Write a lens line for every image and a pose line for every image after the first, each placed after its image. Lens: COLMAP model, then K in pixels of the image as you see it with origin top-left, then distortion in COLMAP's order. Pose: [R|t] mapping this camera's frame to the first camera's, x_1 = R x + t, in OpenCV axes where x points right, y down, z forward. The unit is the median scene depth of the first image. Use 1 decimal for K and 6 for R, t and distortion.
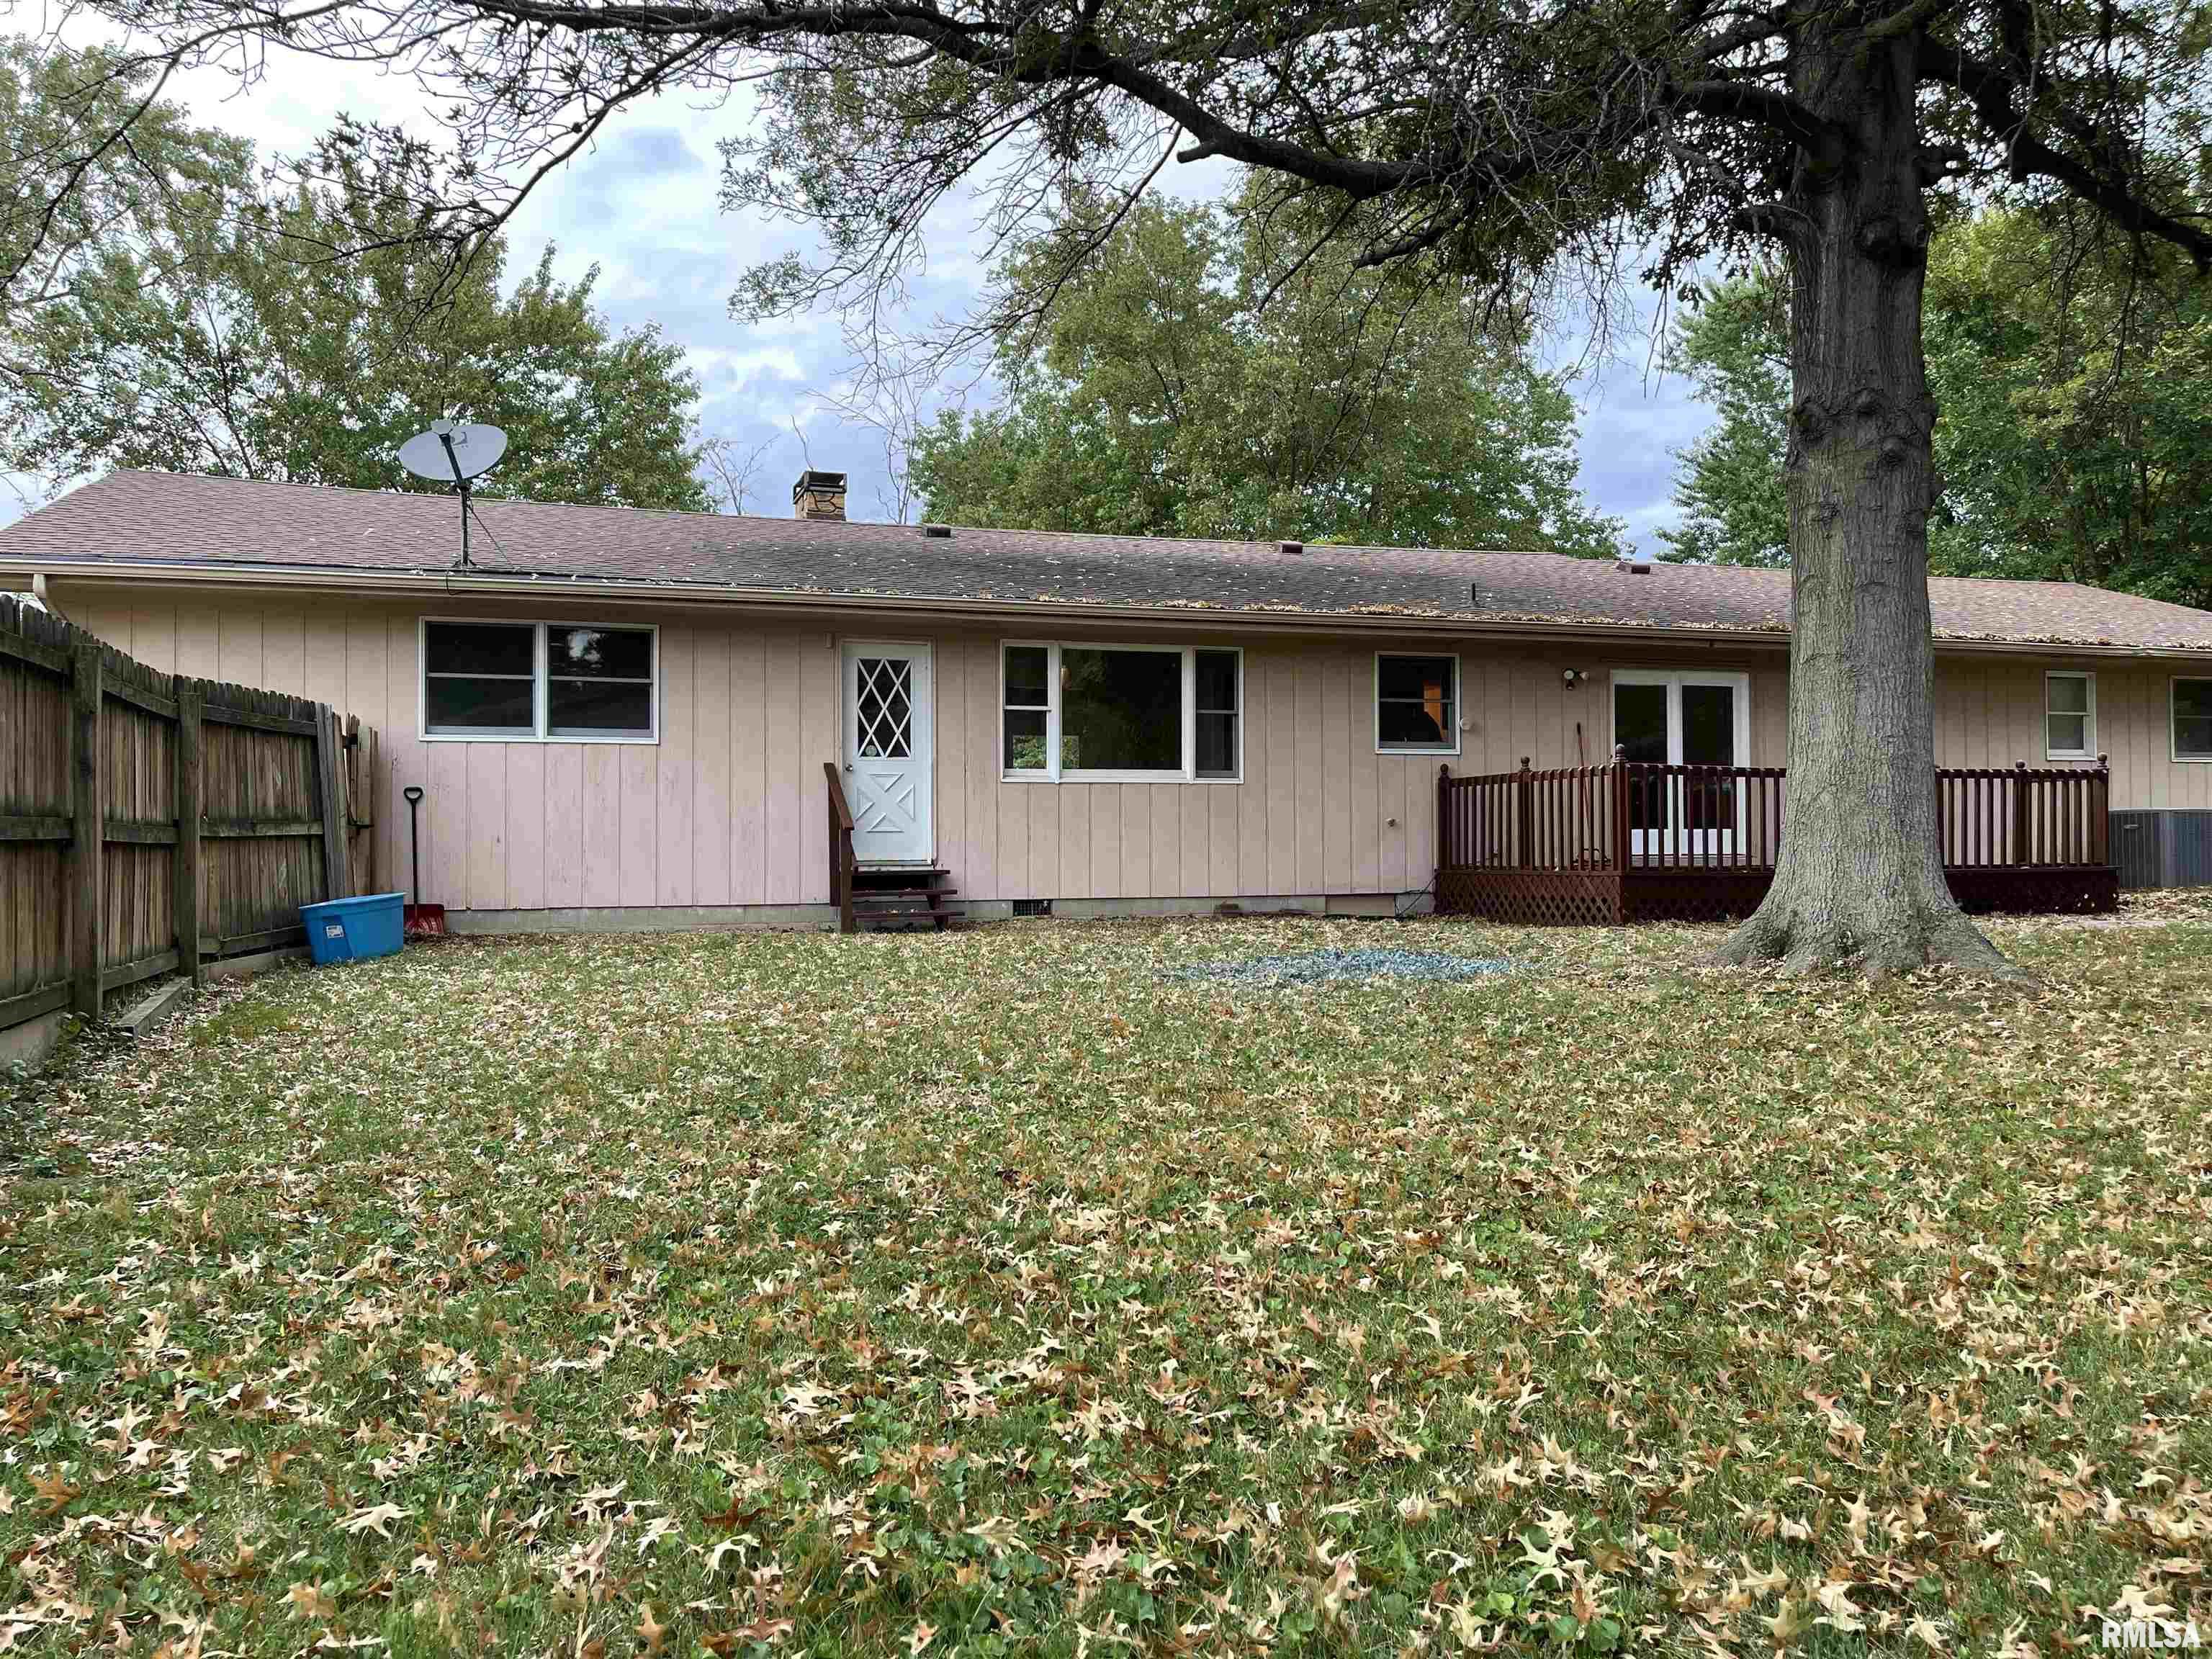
lens RADIAL K [[1666.7, 0, 1106.0], [0, 1666.7, 829.5], [0, 0, 1]] dist [0.053603, -0.068444]
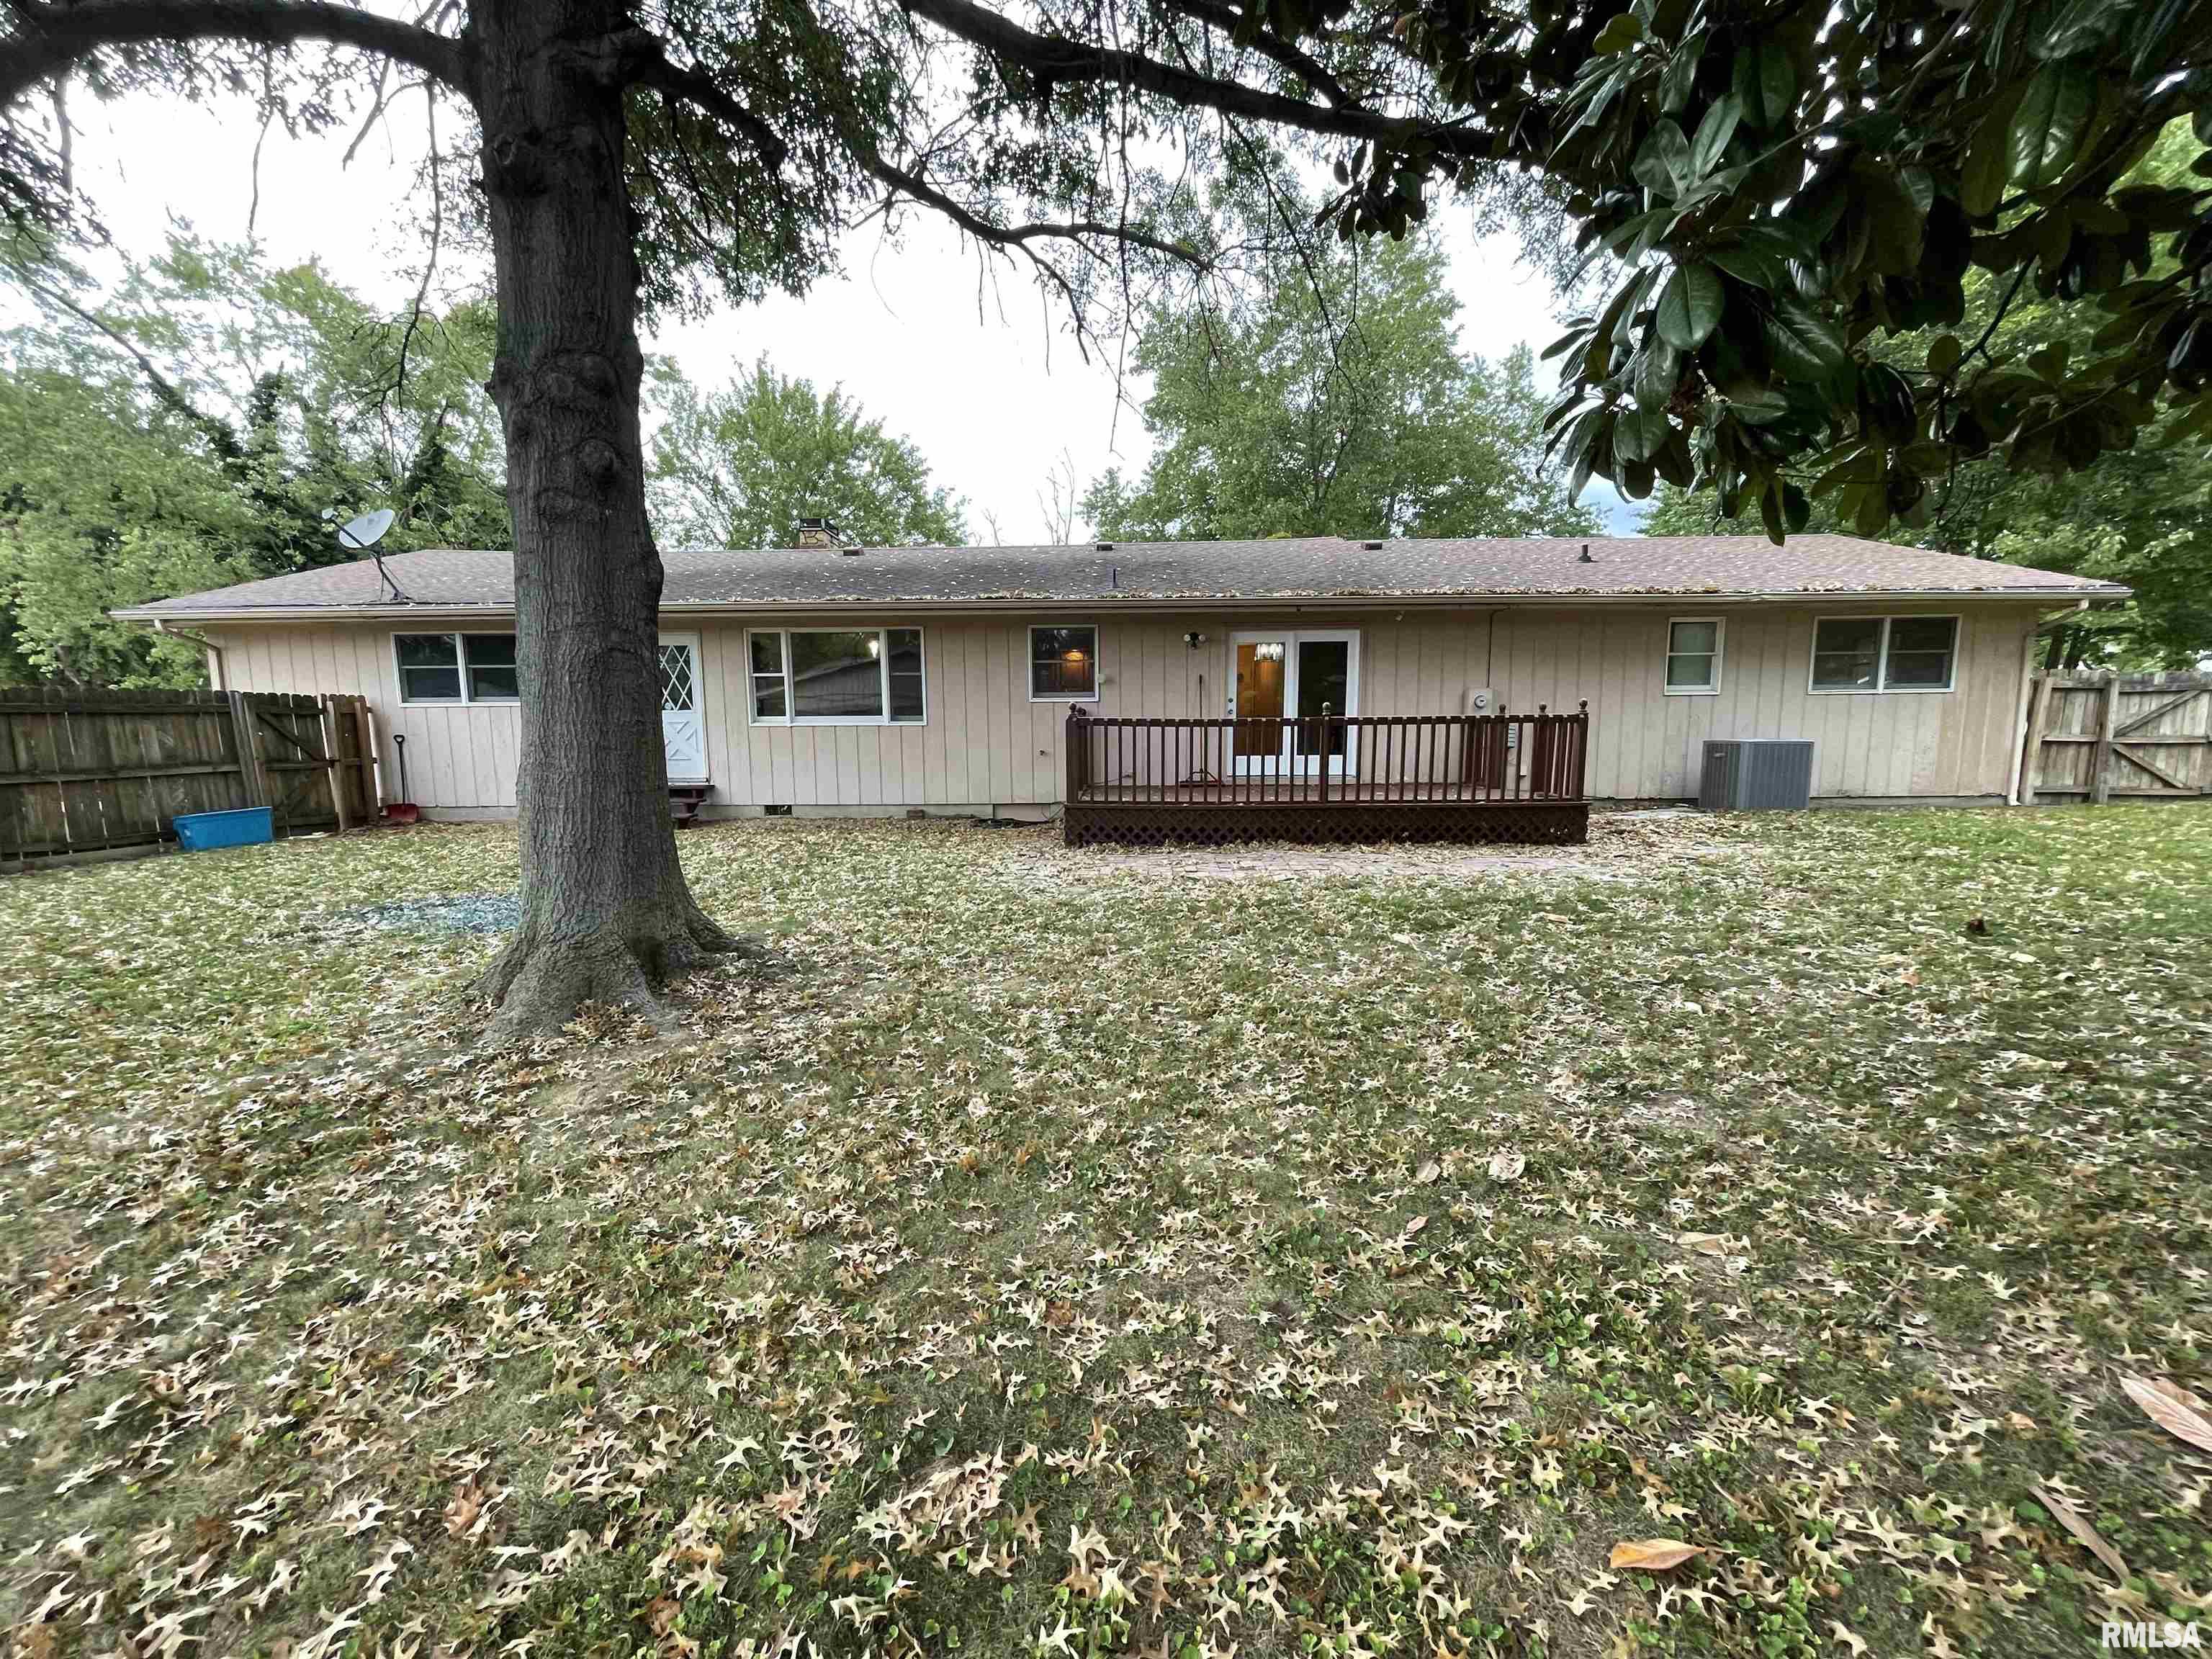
lens RADIAL K [[892.9, 0, 1099.3], [0, 892.9, 831.3], [0, 0, 1]] dist [-0.010164, 0.002875]
pose [[0.941000, 0.039904, -0.336045, 0.485631], [0.004483, 0.991466, 0.130286, -0.036471], [0.338376, -0.124105, 0.932791, 0.336610]]
